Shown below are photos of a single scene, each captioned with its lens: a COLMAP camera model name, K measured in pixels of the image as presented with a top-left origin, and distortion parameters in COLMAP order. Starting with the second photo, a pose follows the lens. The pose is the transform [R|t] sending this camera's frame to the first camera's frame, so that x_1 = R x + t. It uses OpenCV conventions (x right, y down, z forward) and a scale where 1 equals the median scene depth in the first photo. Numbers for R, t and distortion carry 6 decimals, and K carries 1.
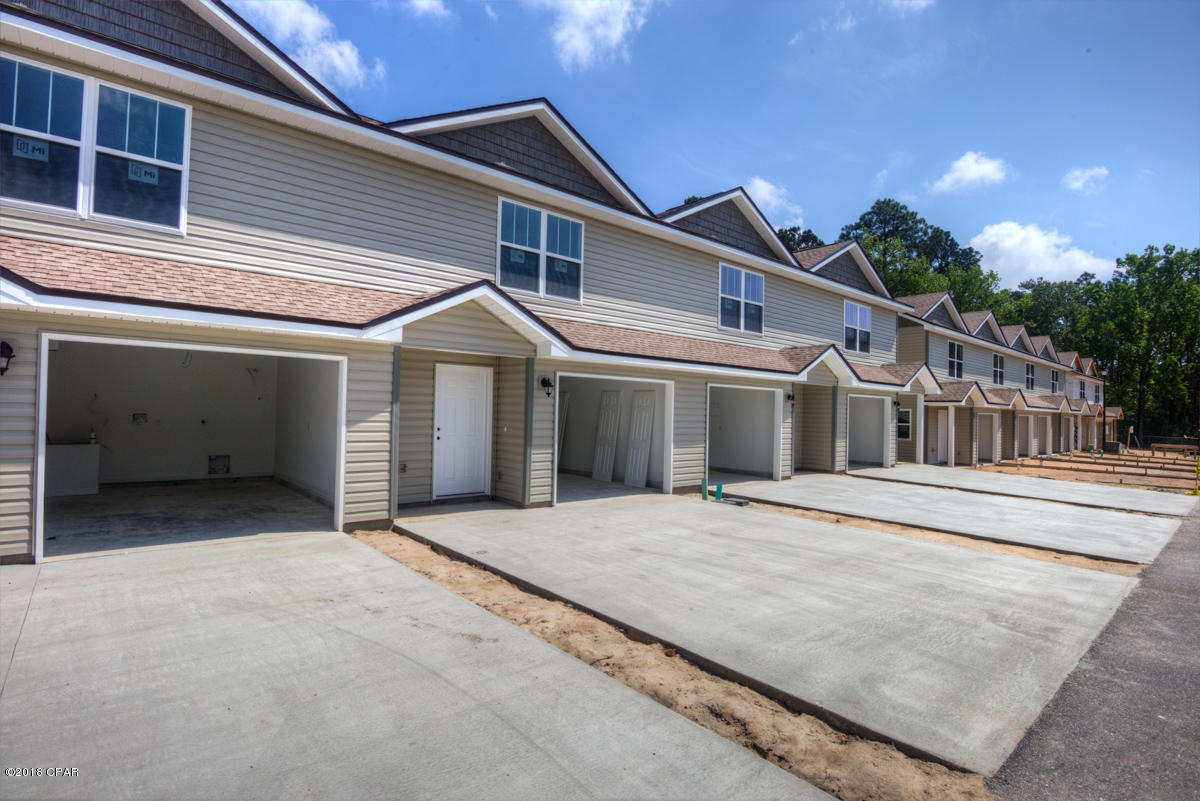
lens RADIAL K [[583.4, 0, 600.0], [0, 583.4, 400.5], [0, 0, 1]] dist [-0.022974, -0.000447]
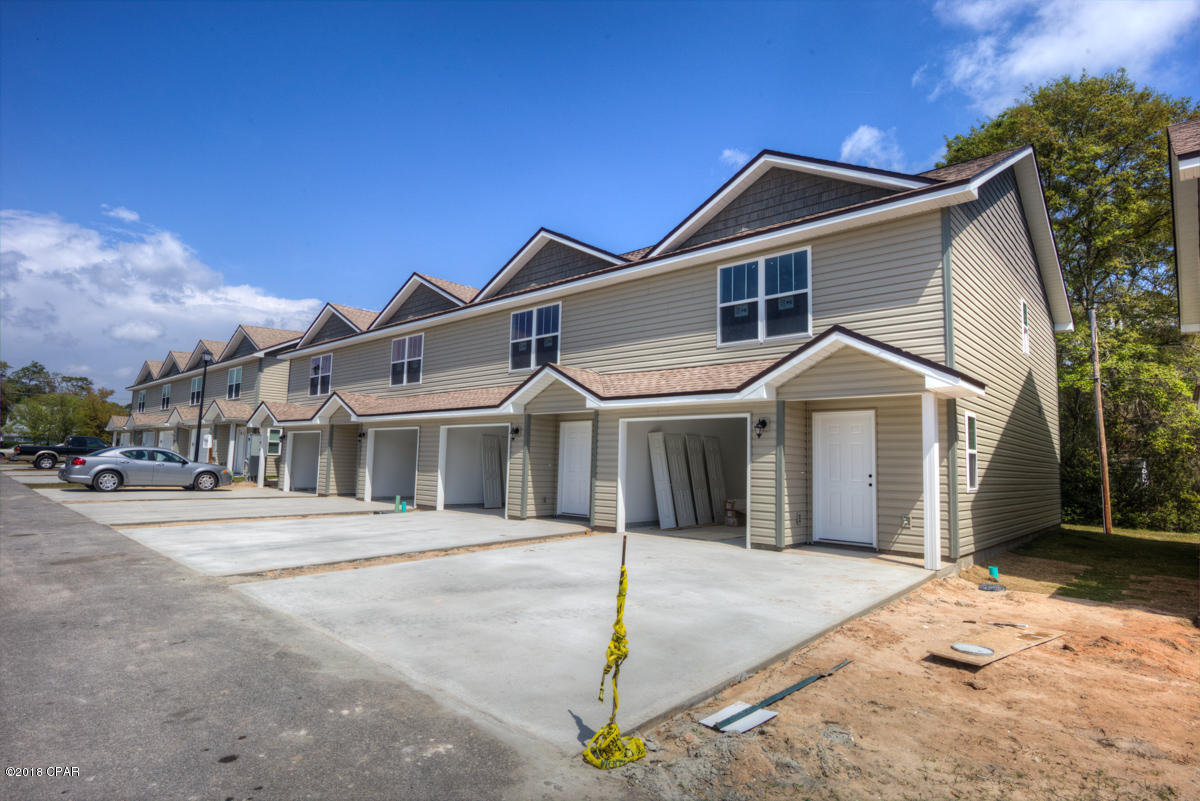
lens RADIAL K [[457.6, 0, 600.5], [0, 457.6, 424.9], [0, 0, 1]] dist [-0.000951, -0.000010]
pose [[0.260752, -0.074880, -0.962497, 0.676716], [0.018012, 0.997191, -0.072700, 0.026032], [0.965238, 0.001620, 0.261369, 0.590924]]
